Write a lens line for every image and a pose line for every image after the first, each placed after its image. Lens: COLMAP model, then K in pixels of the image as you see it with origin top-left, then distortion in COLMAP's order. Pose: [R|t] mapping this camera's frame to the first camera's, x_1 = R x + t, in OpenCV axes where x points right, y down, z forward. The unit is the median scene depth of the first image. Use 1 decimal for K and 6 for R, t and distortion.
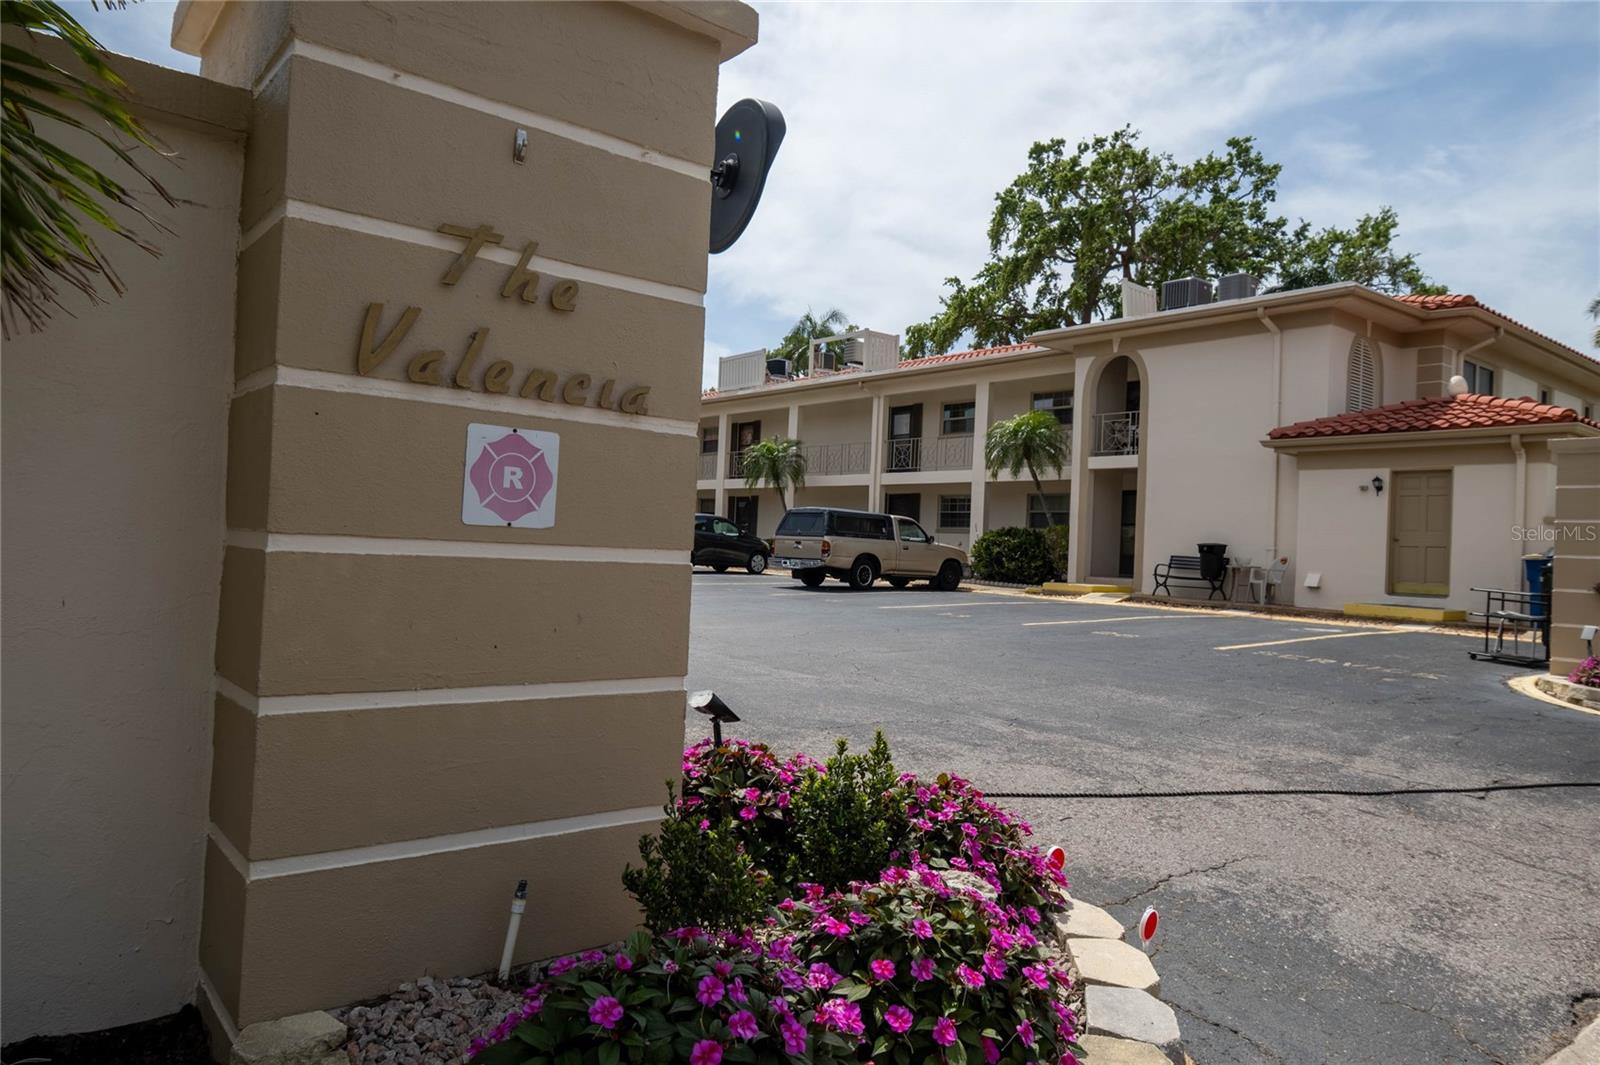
lens RADIAL K [[1016.5, 0, 800.0], [0, 1016.5, 532.5], [0, 0, 1]] dist [0.002520, 0.000342]
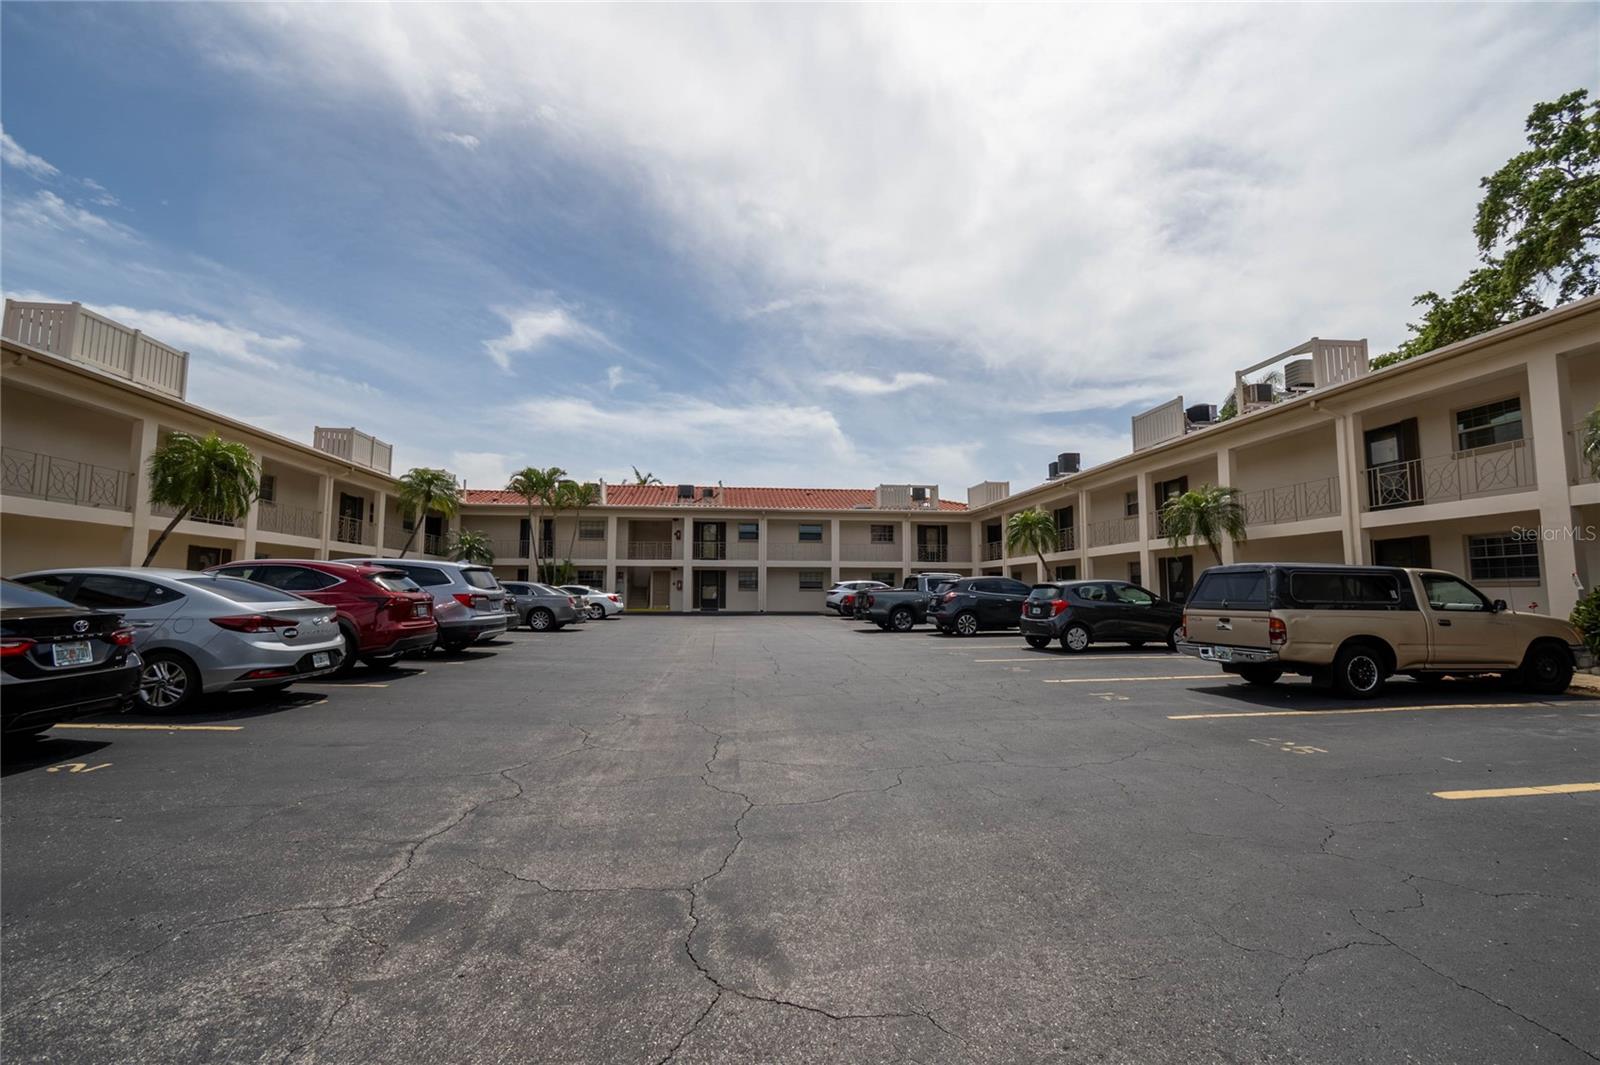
lens RADIAL K [[704.9, 0, 800.0], [0, 704.9, 532.5], [0, 0, 1]] dist [-0.001457, -0.000808]
pose [[0.835708, -0.089799, -0.541783, 0.012287], [0.040928, 0.993981, -0.101618, -0.006719], [0.547647, 0.062749, 0.834353, 0.299054]]
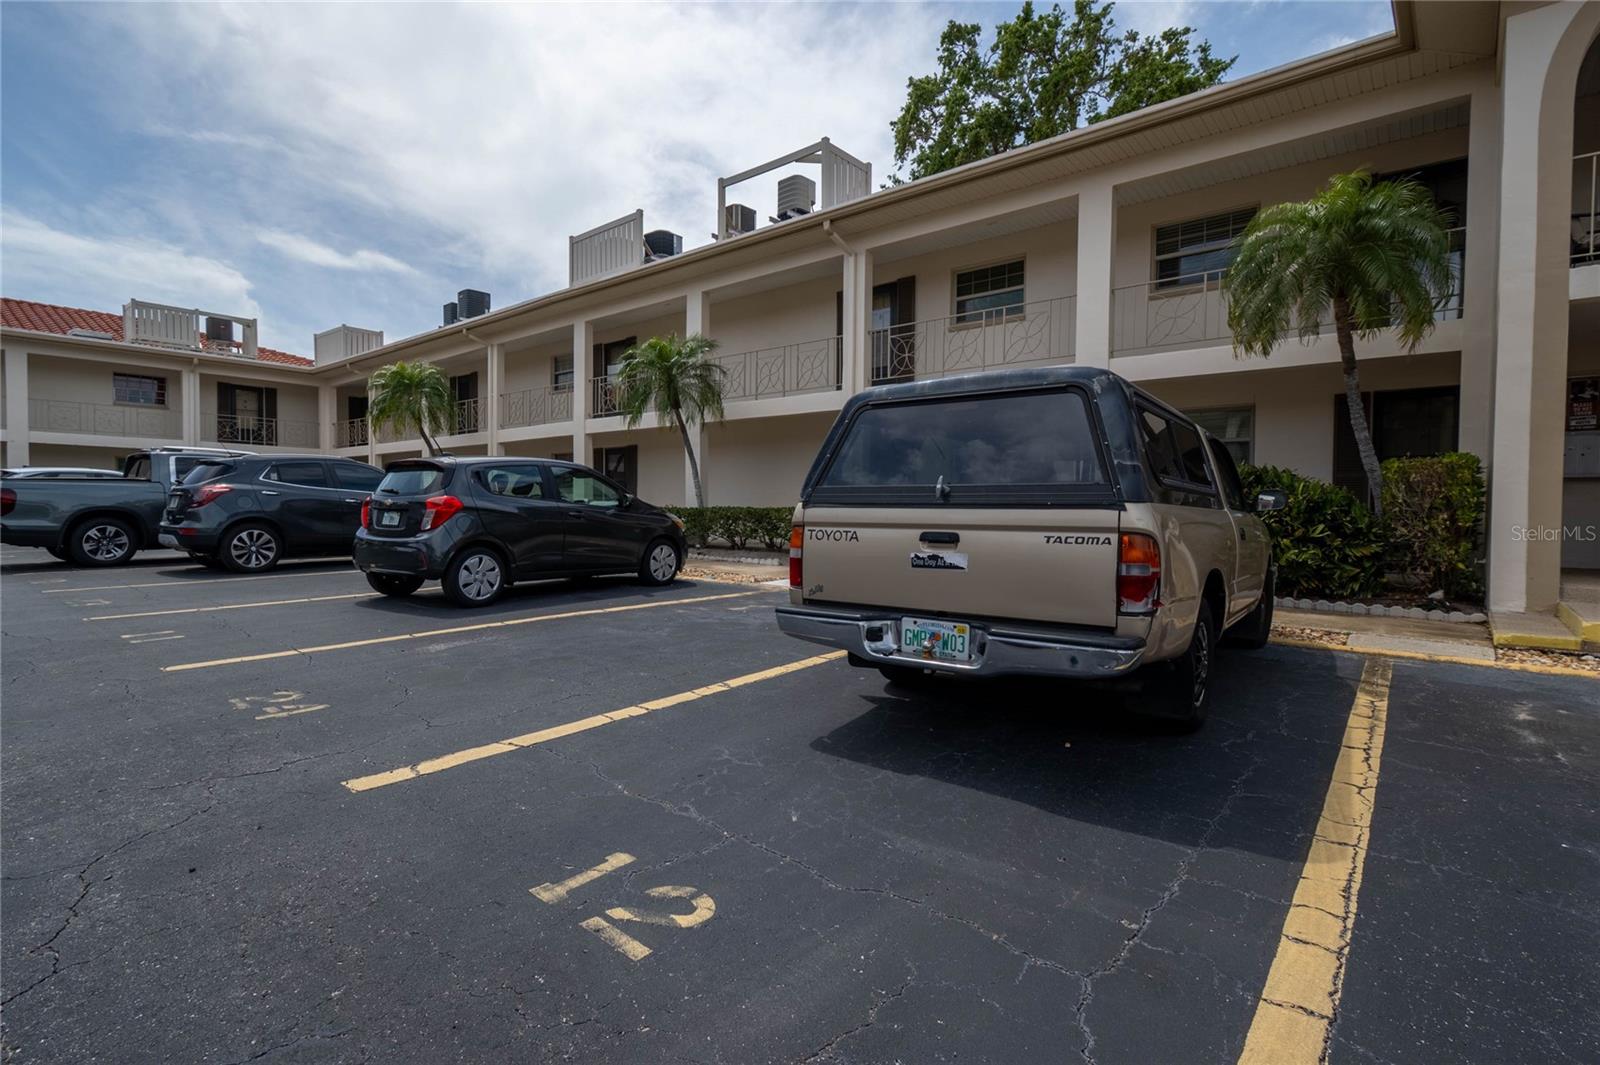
lens RADIAL K [[762.2, 0, 800.0], [0, 762.2, 532.5], [0, 0, 1]] dist [0.001958, 0.000067]
pose [[0.981321, -0.041481, 0.187855, -0.037166], [0.032040, 0.998079, 0.053021, -0.000354], [-0.189693, -0.046012, 0.980765, 0.530284]]
